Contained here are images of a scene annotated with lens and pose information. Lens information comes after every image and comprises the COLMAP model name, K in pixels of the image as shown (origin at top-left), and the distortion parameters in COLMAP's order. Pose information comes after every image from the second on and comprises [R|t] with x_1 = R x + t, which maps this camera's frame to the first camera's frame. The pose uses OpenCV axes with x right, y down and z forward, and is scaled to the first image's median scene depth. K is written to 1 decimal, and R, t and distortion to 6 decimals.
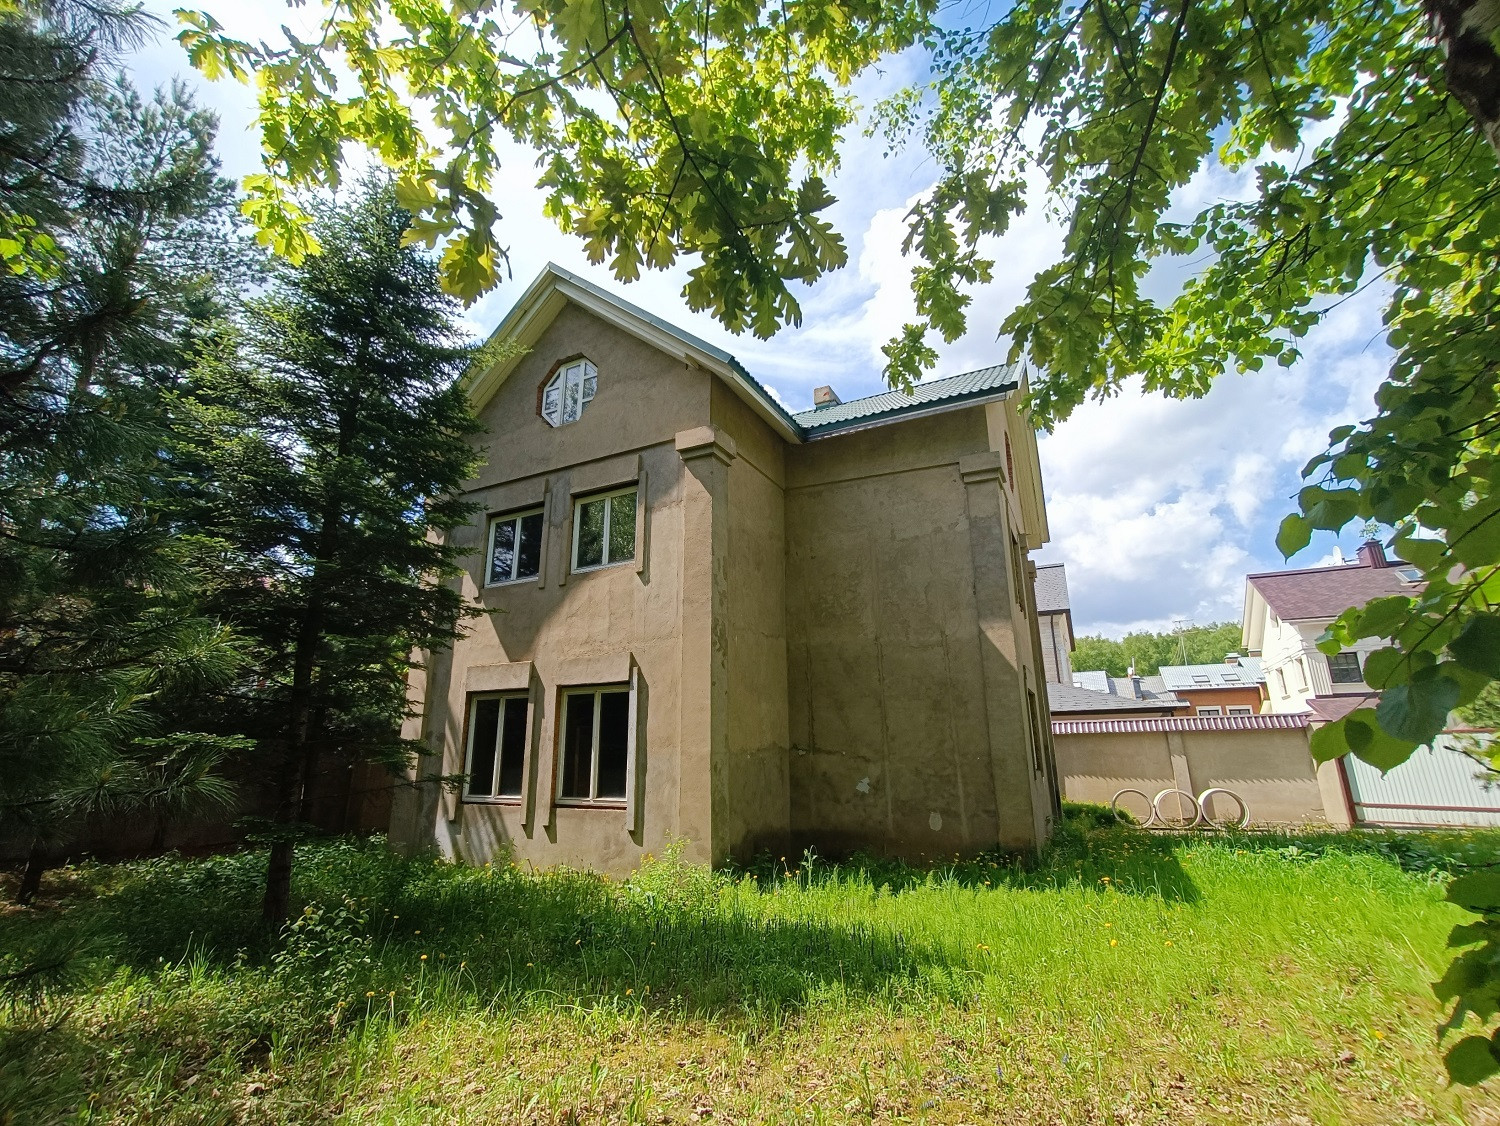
lens RADIAL K [[685.7, 0, 743.1], [0, 685.7, 567.9], [0, 0, 1]] dist [-0.010563, 0.000005]
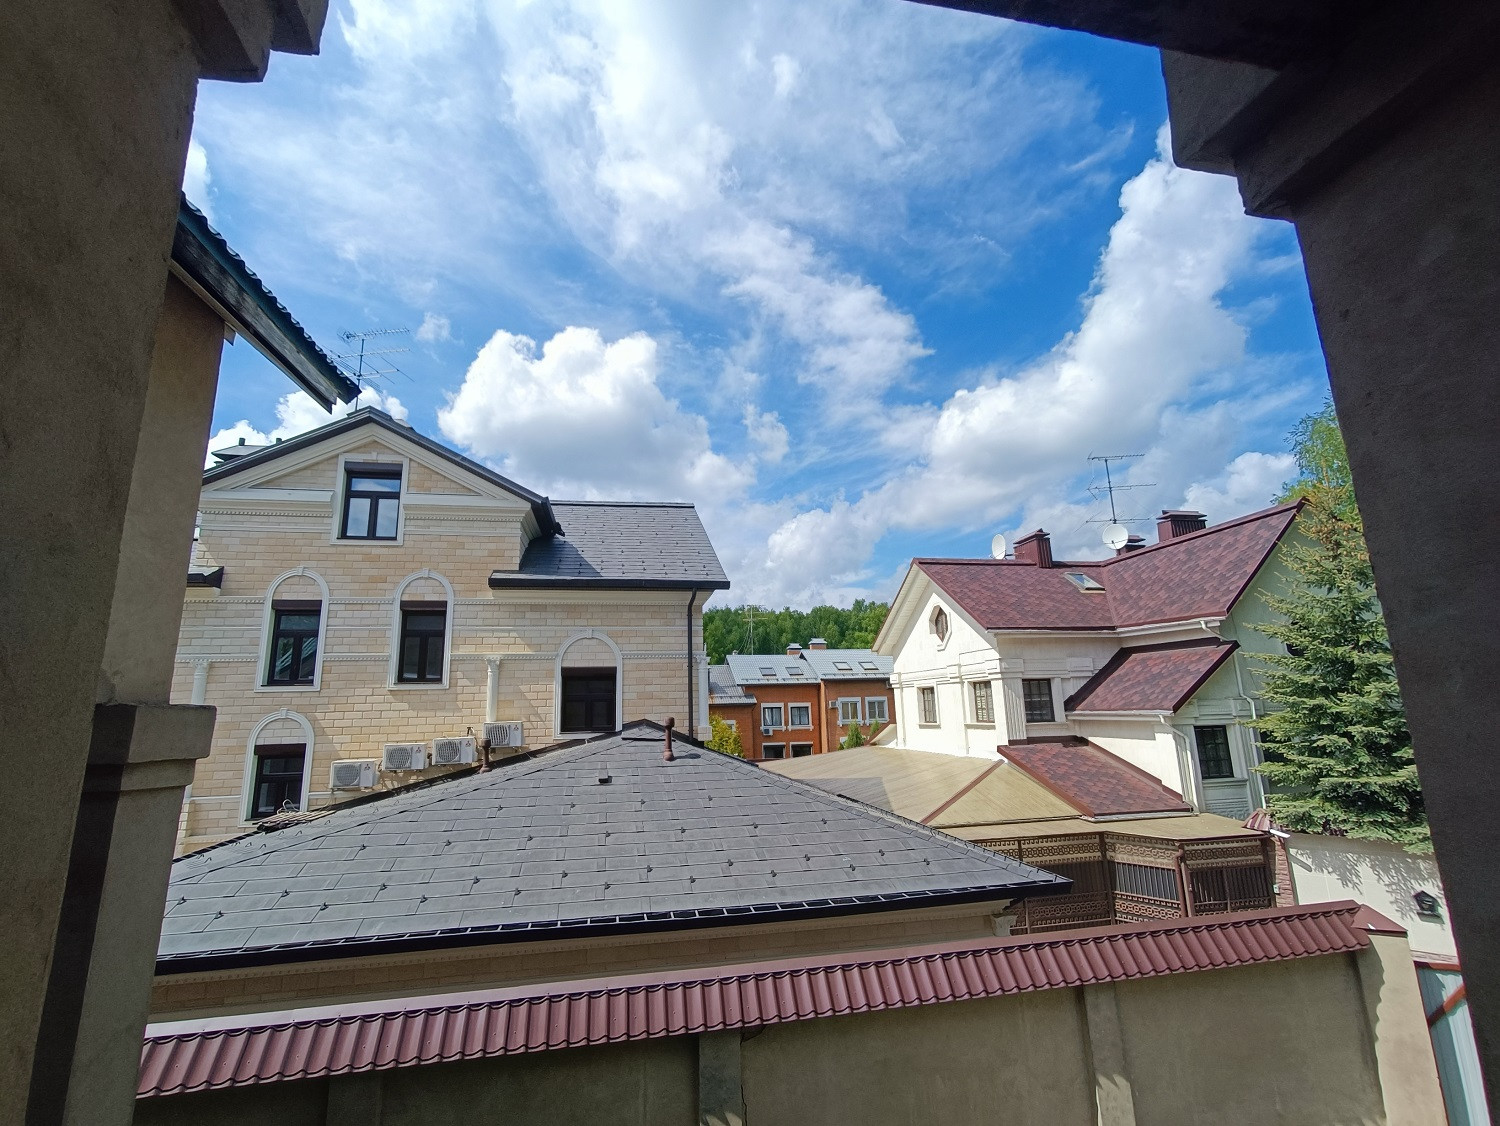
lens RADIAL K [[685.7, 0, 751.9], [0, 685.7, 561.8], [0, 0, 1]] dist [-0.010563, 0.000005]
pose [[0.792599, 0.110711, 0.599608, 0.493273], [-0.139129, 0.990274, 0.001066, 0.107990], [-0.593658, -0.084268, 0.800293, 1.517146]]
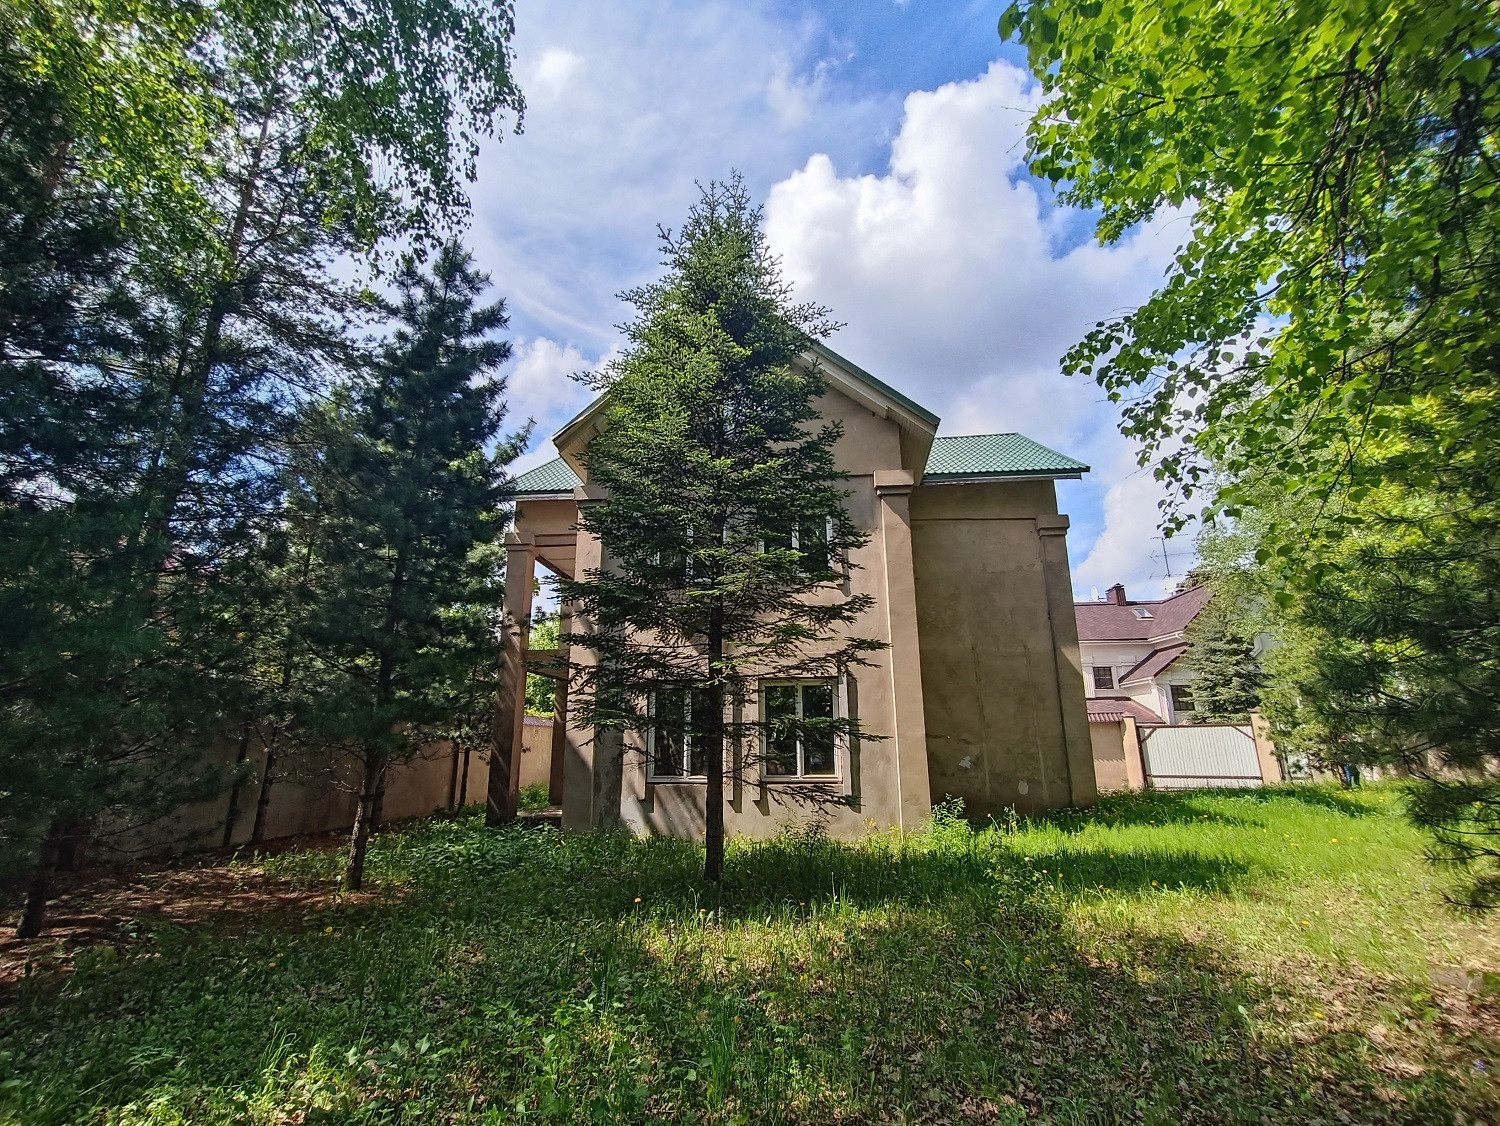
lens RADIAL K [[685.7, 0, 749.1], [0, 685.7, 556.3], [0, 0, 1]] dist [-0.010563, 0.000005]
pose [[0.929619, 0.096007, 0.355796, -0.689980], [-0.095452, 0.995250, -0.019158, -0.003428], [-0.355945, -0.016152, 0.934367, -0.048386]]
